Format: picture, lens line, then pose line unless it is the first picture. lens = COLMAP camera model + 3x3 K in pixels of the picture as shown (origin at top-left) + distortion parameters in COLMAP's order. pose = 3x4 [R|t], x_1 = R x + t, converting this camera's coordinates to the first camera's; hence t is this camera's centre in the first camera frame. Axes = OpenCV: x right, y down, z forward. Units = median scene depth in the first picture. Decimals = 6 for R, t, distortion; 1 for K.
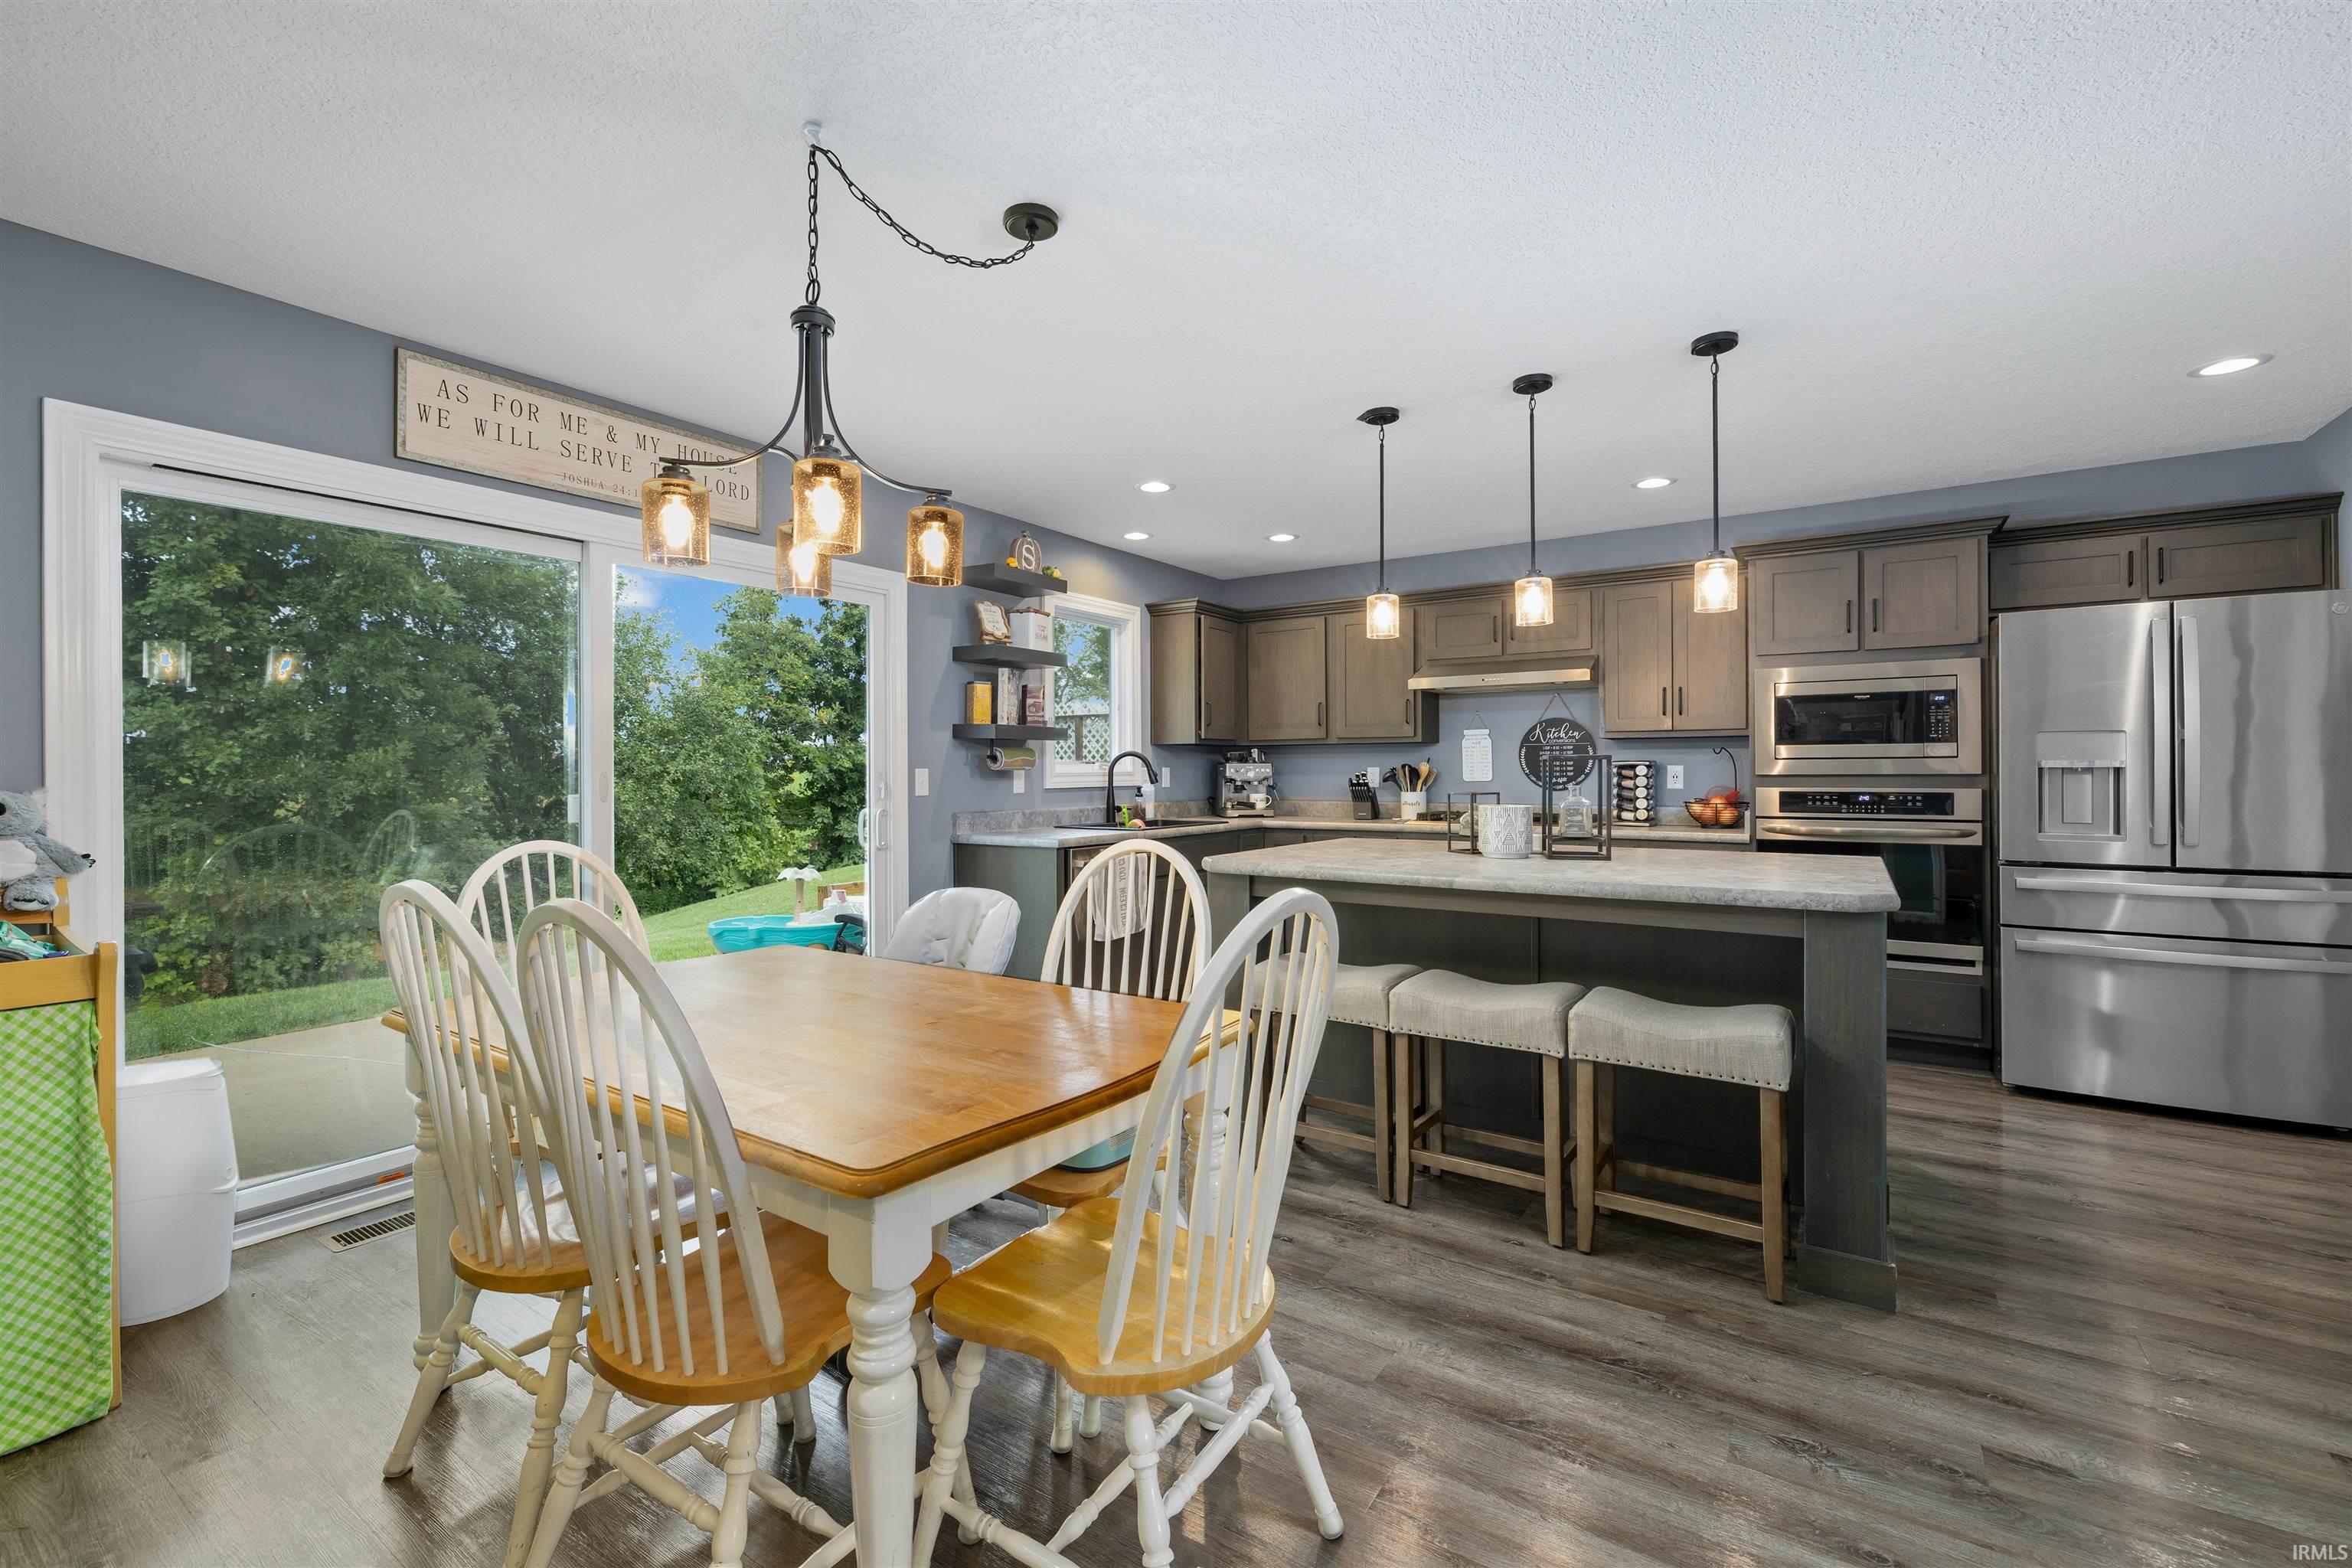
lens RADIAL K [[999.5, 0, 1165.2], [0, 999.5, 782.7], [0, 0, 1]] dist [0.001578, 0.000035]
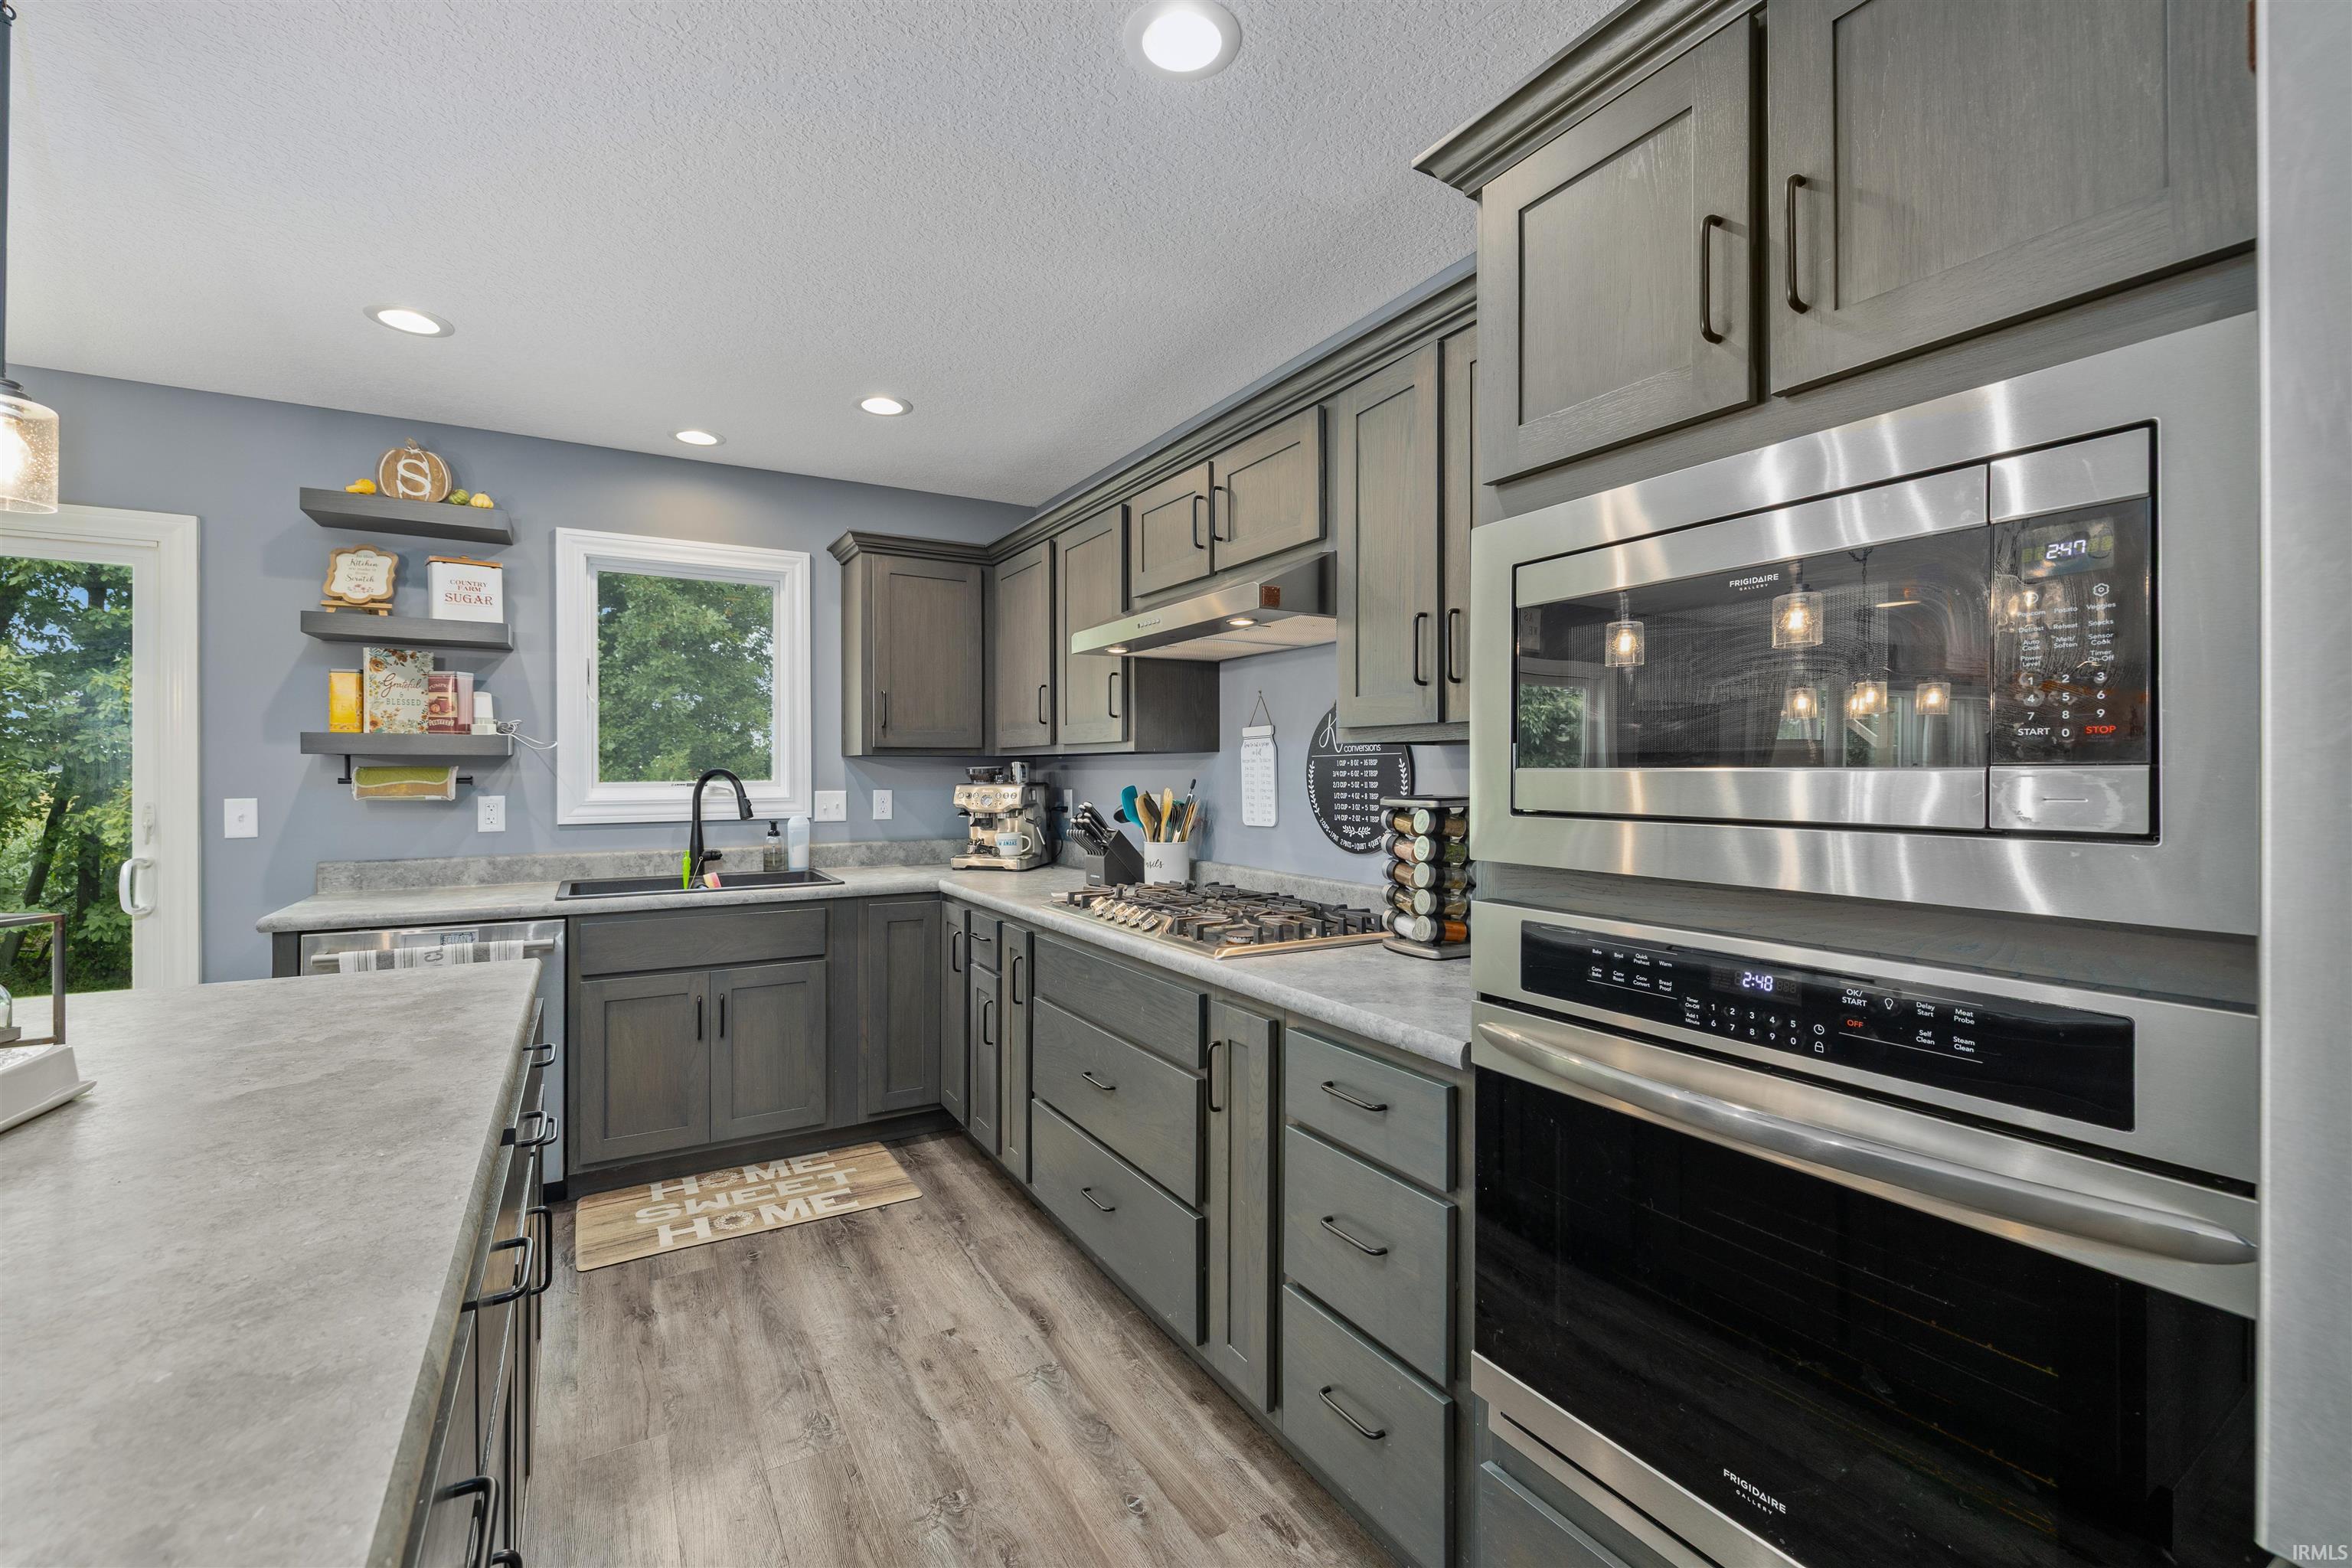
lens RADIAL K [[986.6, 0, 1169.0], [0, 986.6, 775.2], [0, 0, 1]] dist [-0.000666, -0.000008]
pose [[0.902358, 0.005459, -0.430953, 0.588435], [-0.008738, 0.999946, -0.005629, -0.029638], [0.430899, 0.008845, 0.902357, 0.621813]]
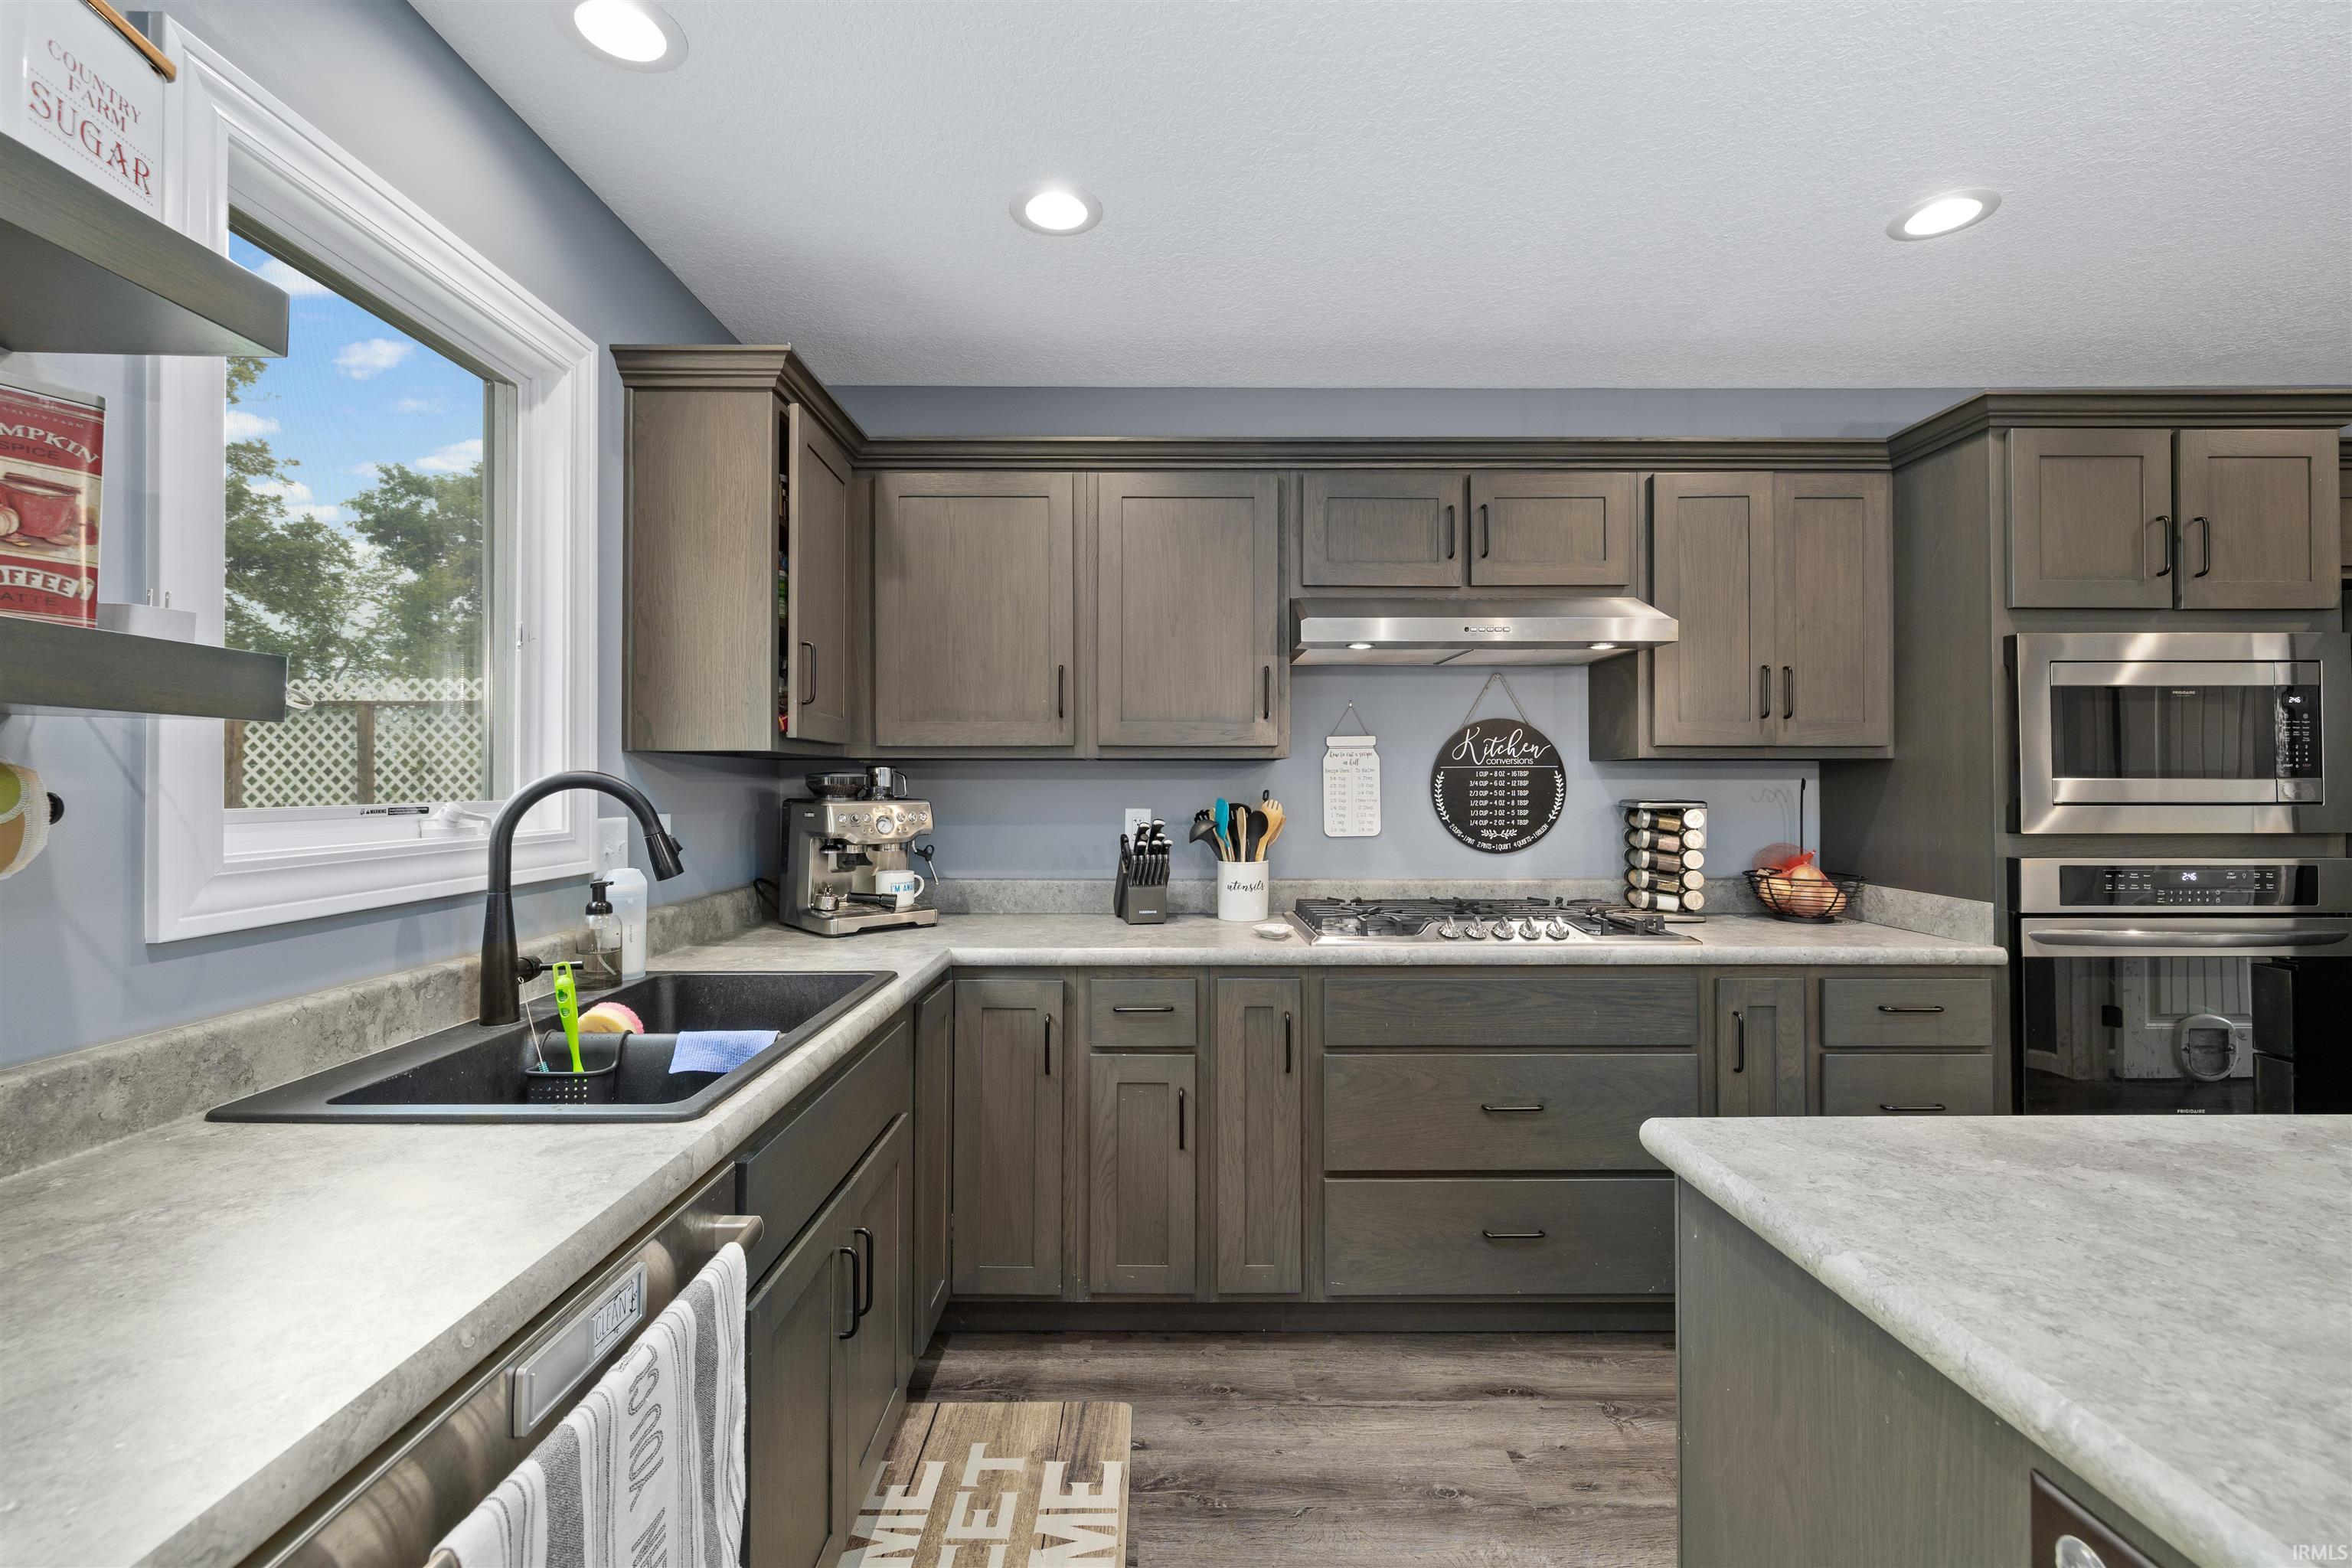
lens RADIAL K [[986.6, 0, 1169.0], [0, 986.6, 775.2], [0, 0, 1]] dist [-0.000666, -0.000008]
pose [[0.826346, 0.009202, 0.563088, -0.064045], [0.003850, 0.999751, -0.021988, -0.026803], [-0.563150, 0.020338, 0.826104, 0.758023]]
